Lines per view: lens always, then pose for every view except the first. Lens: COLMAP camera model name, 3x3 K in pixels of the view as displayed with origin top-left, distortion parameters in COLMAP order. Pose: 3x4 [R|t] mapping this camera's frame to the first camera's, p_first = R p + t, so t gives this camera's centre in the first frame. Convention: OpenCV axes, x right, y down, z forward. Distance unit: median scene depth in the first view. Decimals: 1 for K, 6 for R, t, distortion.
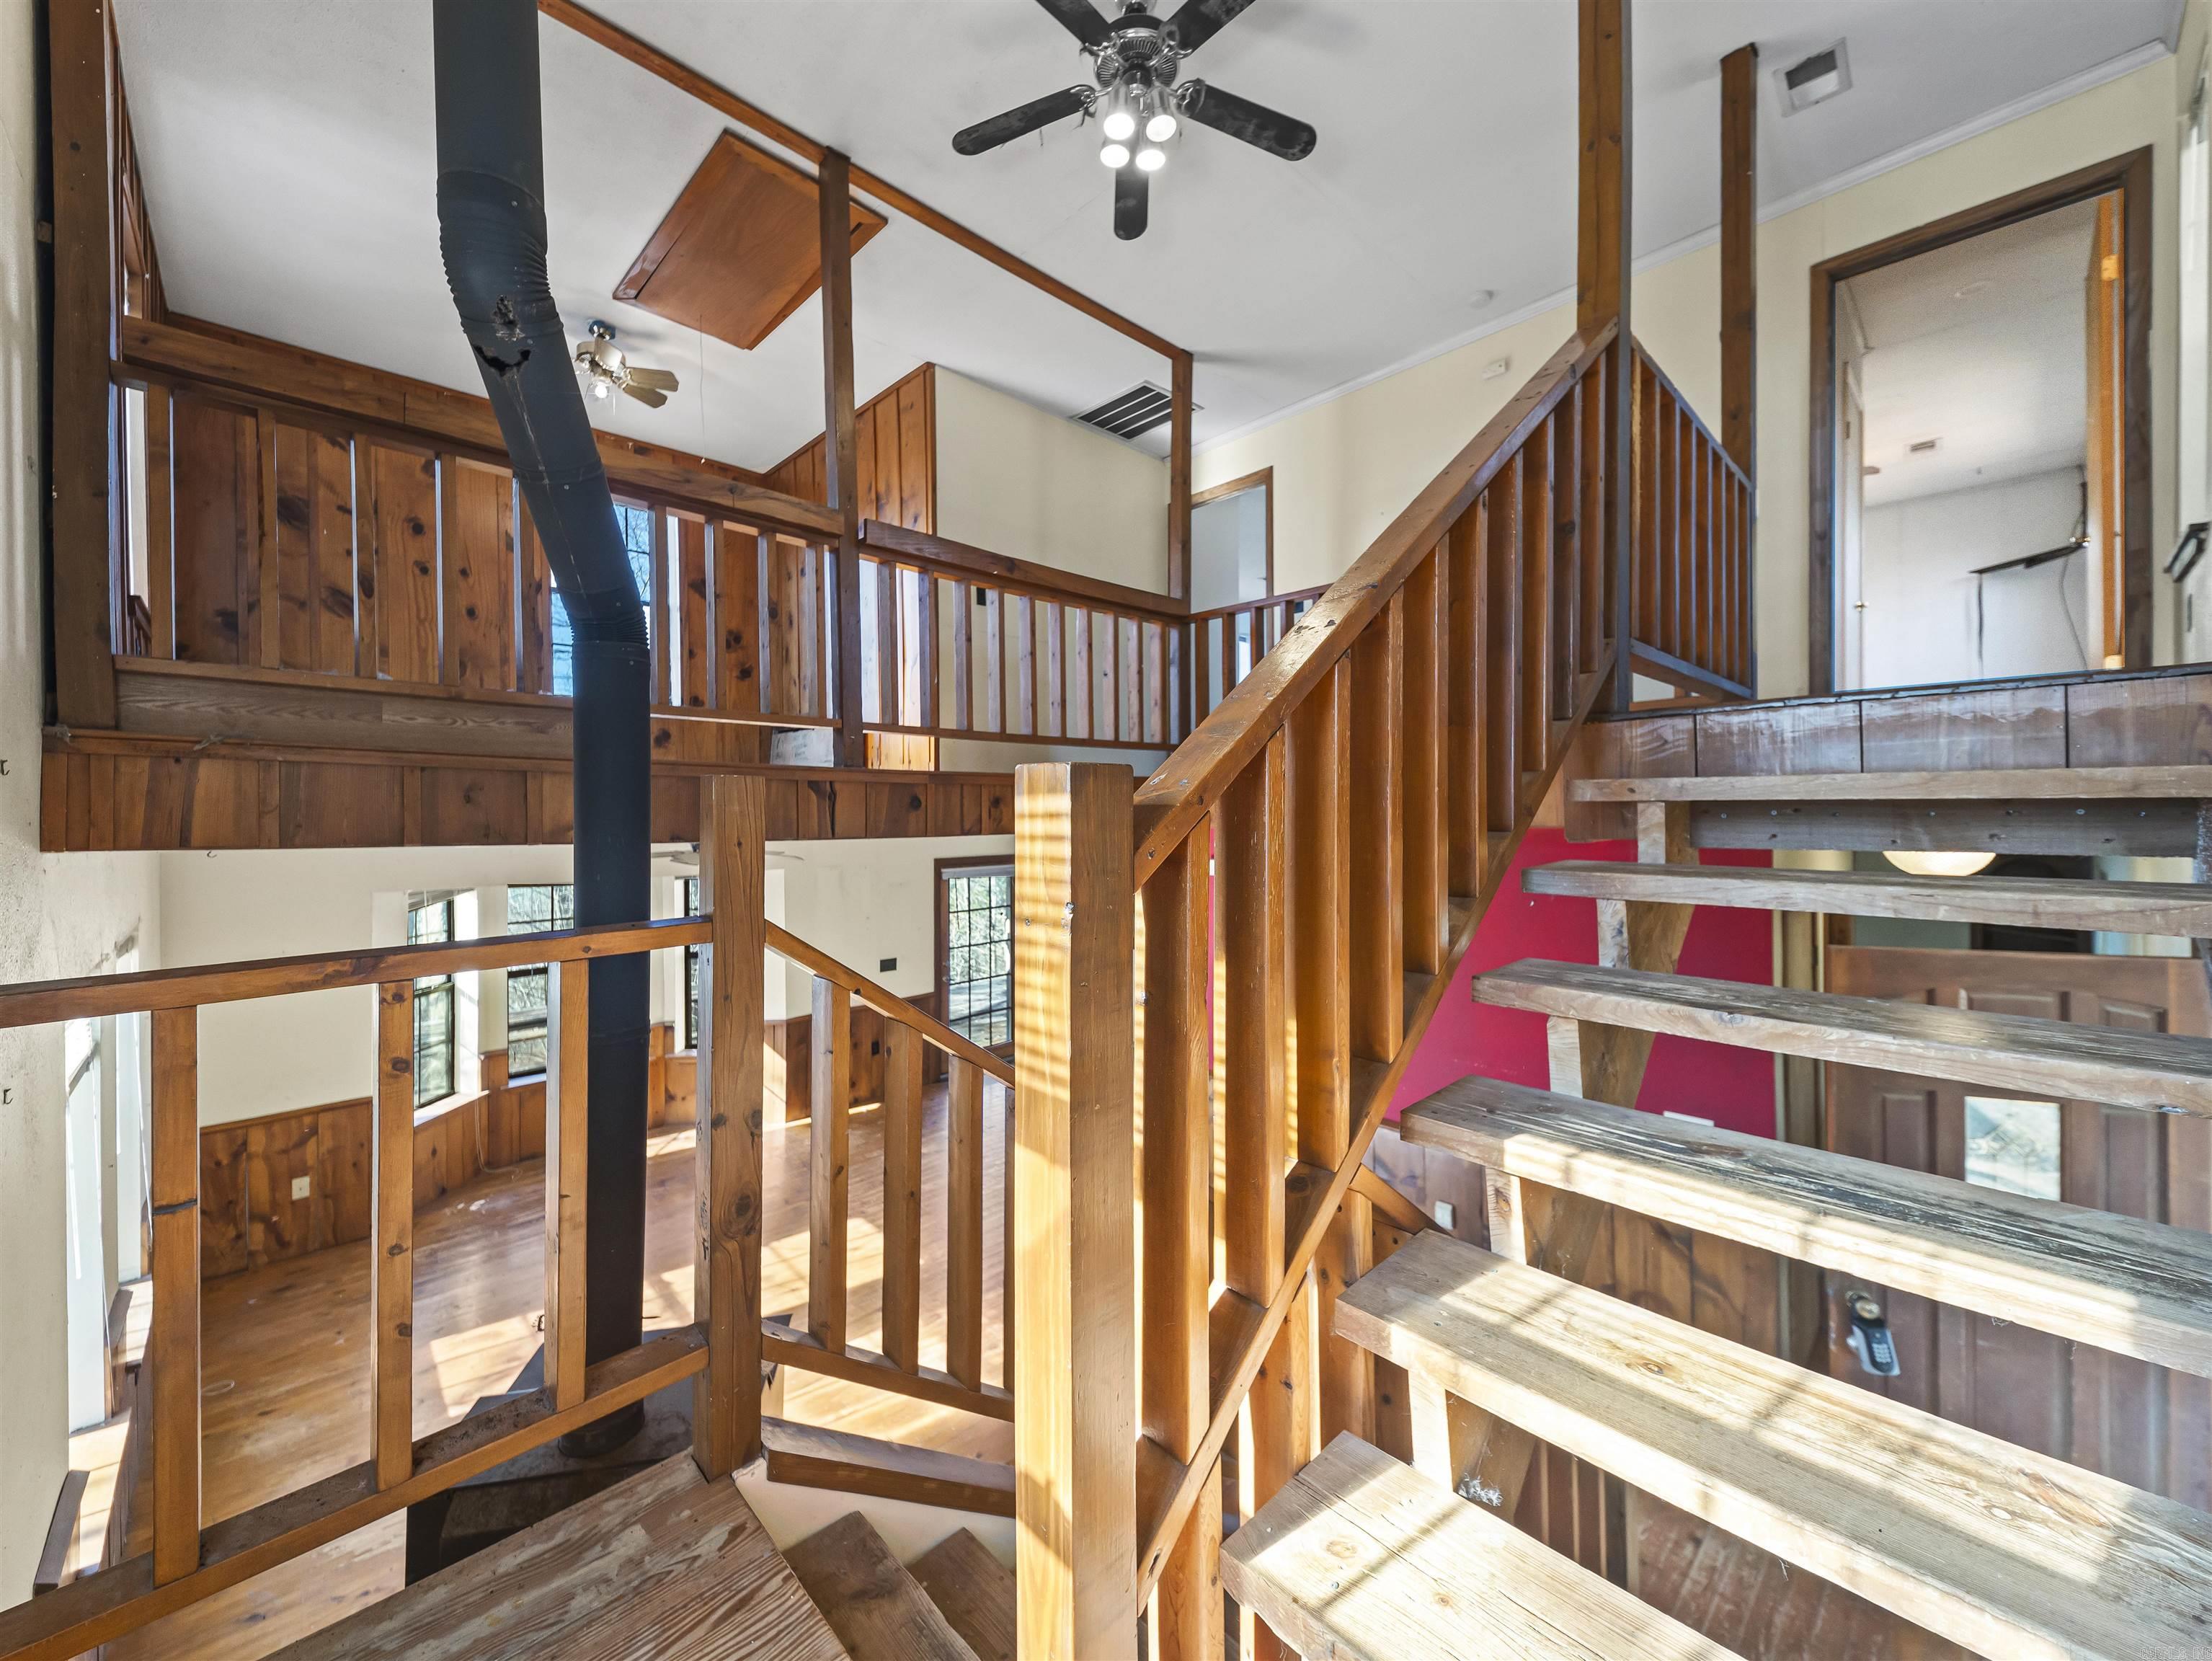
lens RADIAL K [[859.8, 0, 1105.8], [0, 859.8, 807.7], [0, 0, 1]] dist [0.054847, -0.021215]
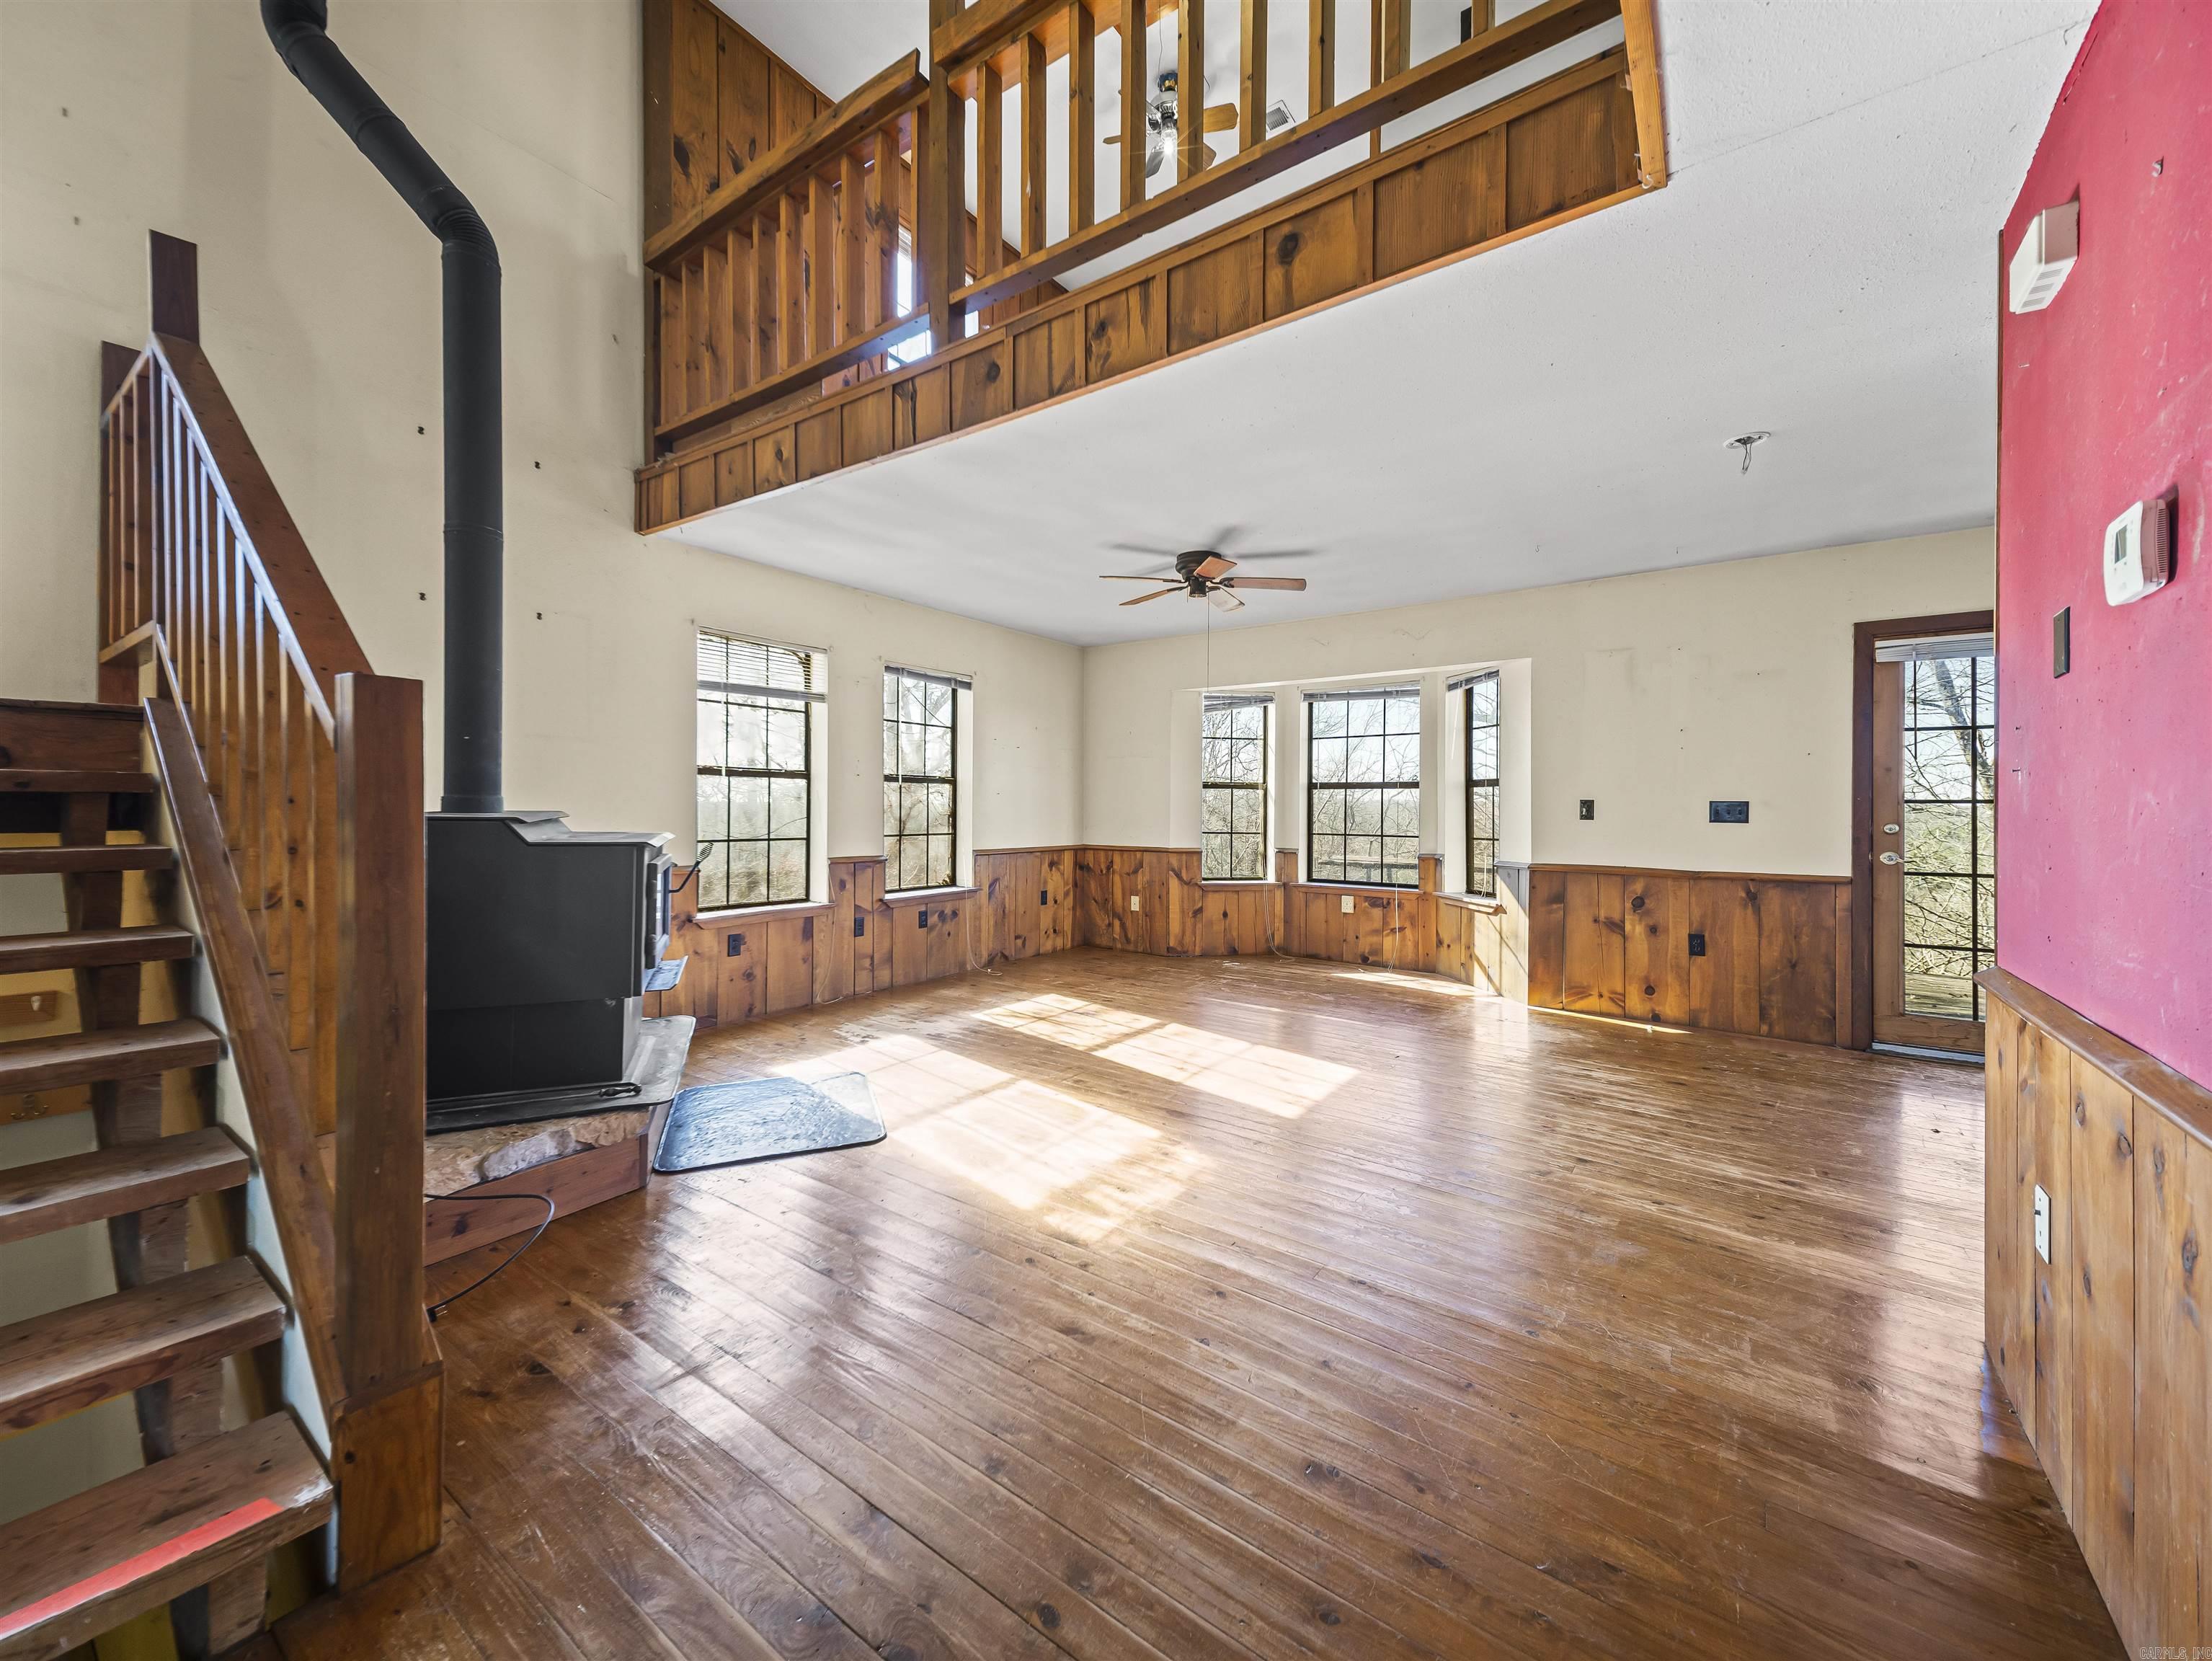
lens RADIAL K [[859.8, 0, 1105.8], [0, 859.8, 807.7], [0, 0, 1]] dist [0.054847, -0.021215]
pose [[0.172261, 0.009767, -0.985003, 0.398299], [-0.009071, 0.999924, 0.008329, 0.268057], [0.985010, 0.007500, 0.172336, 0.722858]]
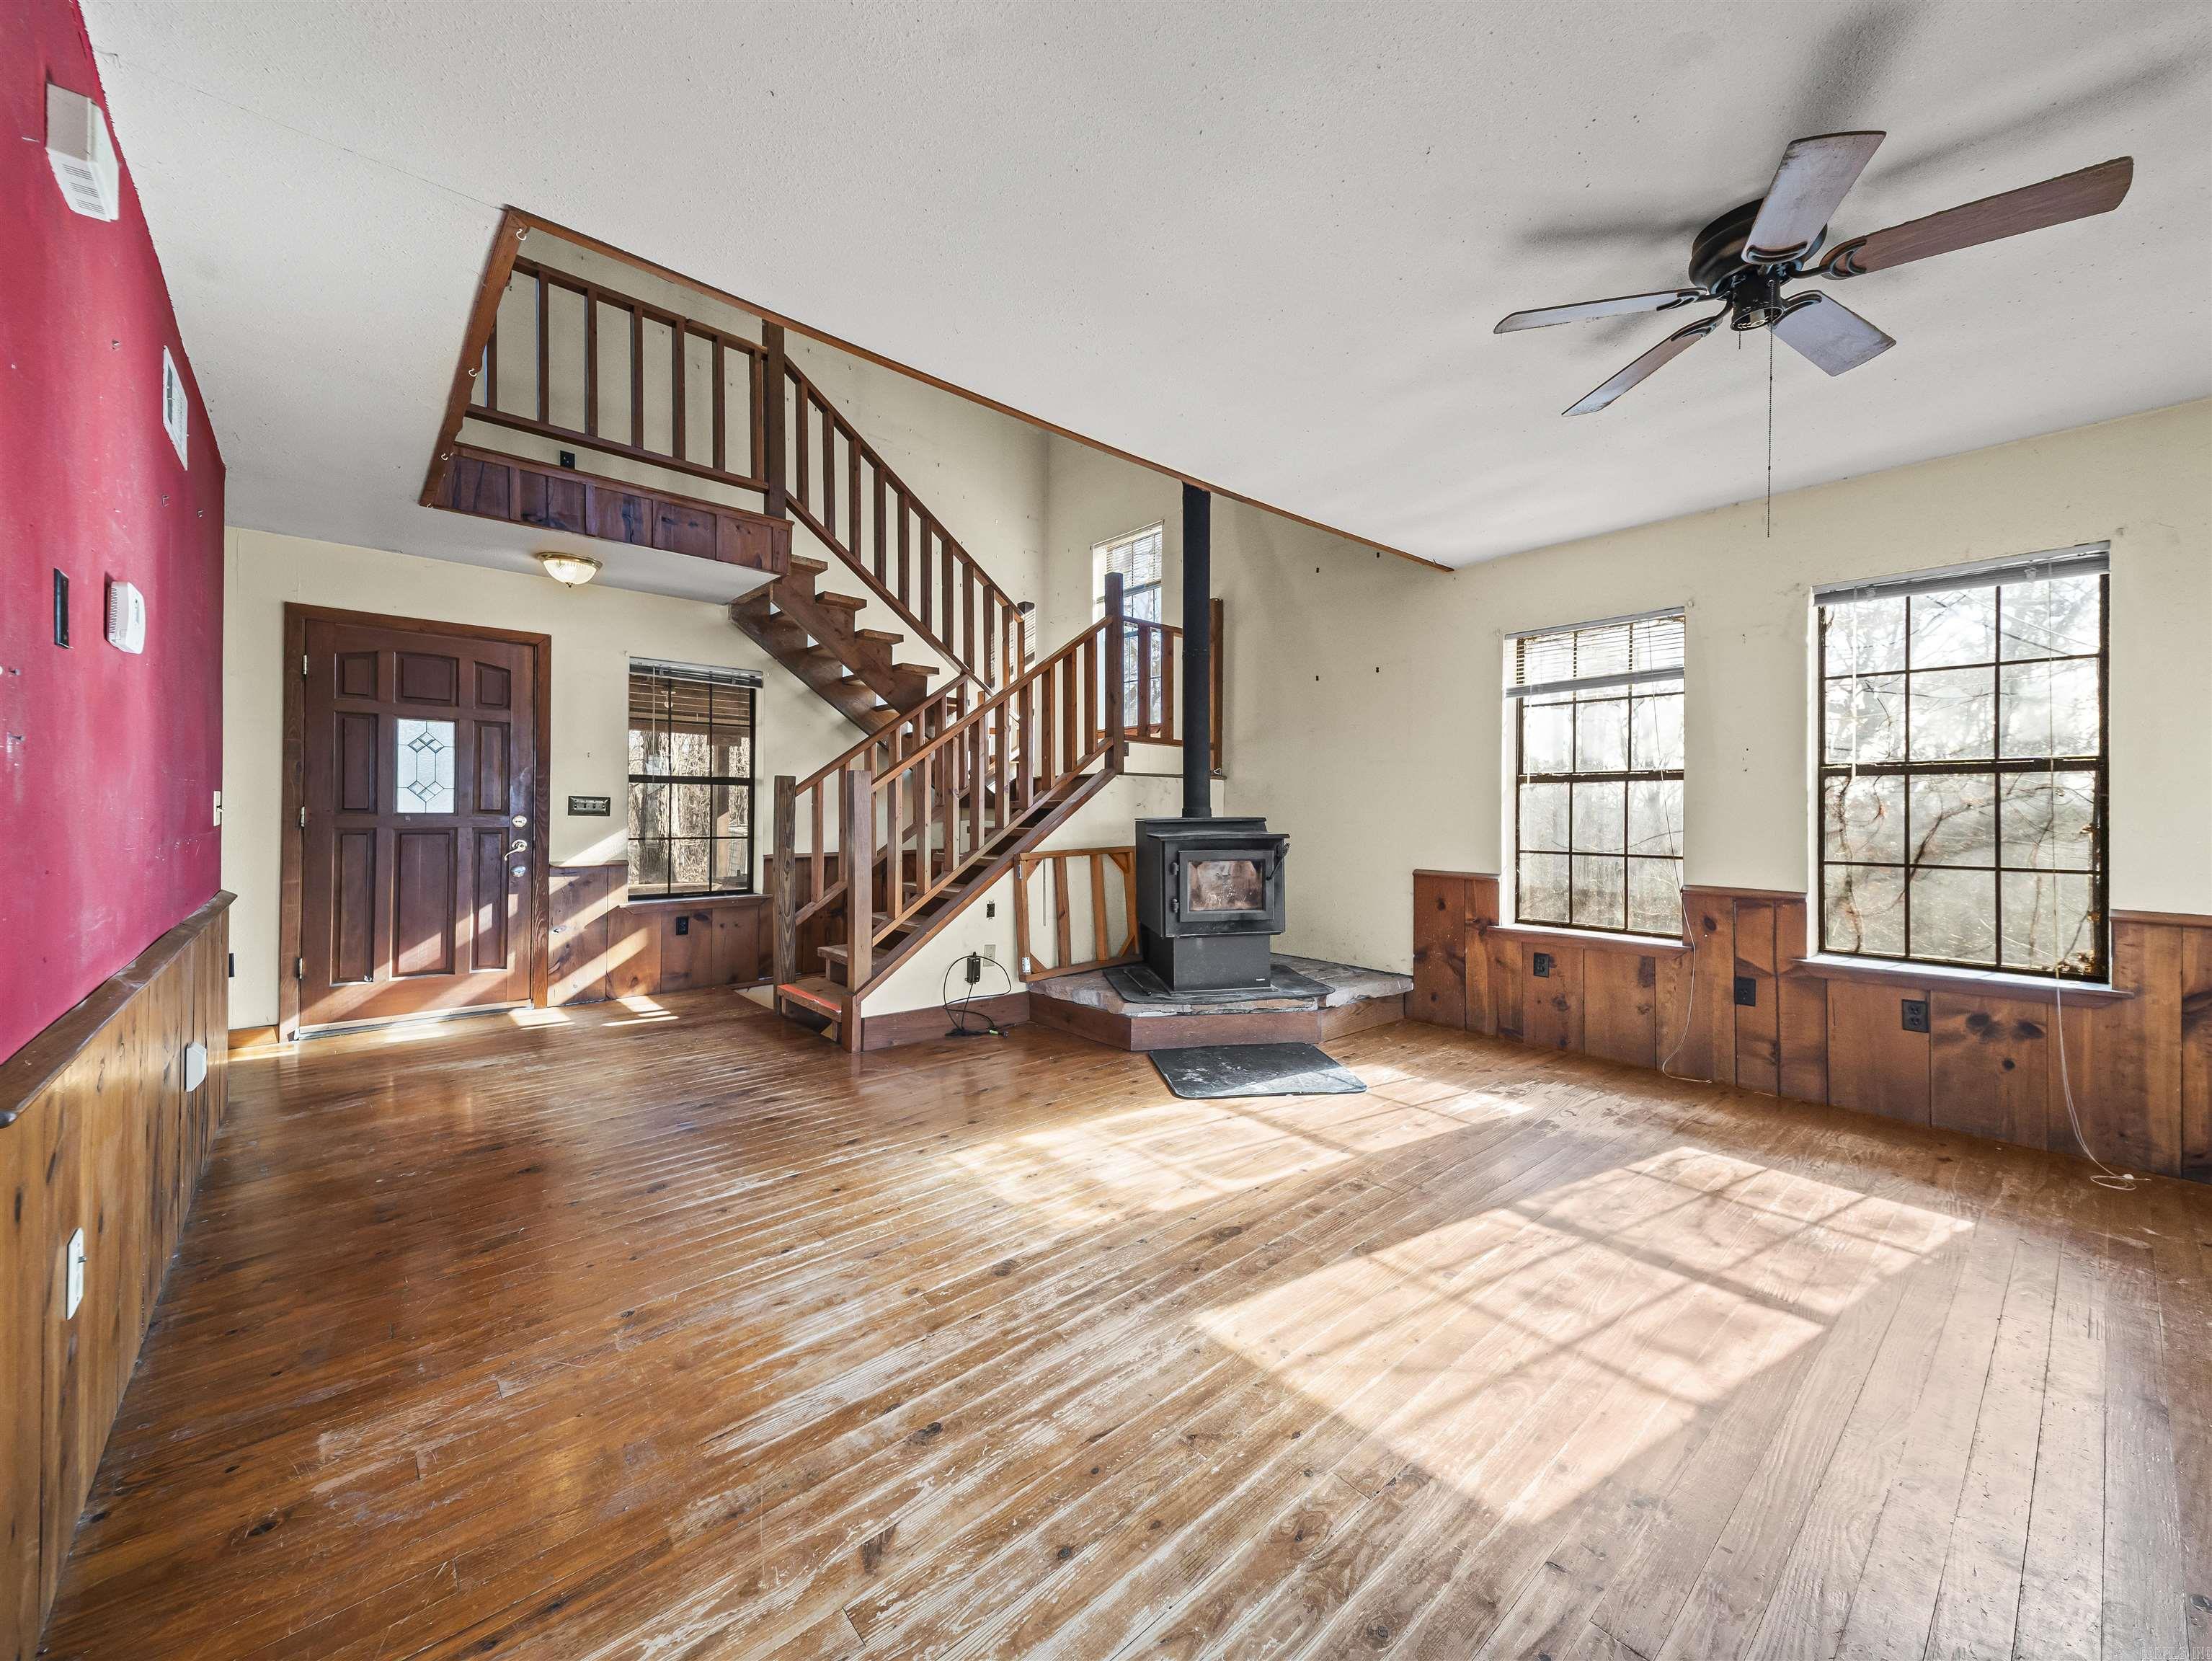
lens RADIAL K [[859.8, 0, 1105.8], [0, 859.8, 807.7], [0, 0, 1]] dist [0.054847, -0.021215]
pose [[-0.998223, 0.003575, 0.059479, -0.183721], [0.003298, 0.999983, -0.004768, 0.272971], [-0.059495, -0.004563, -0.998218, 1.358049]]
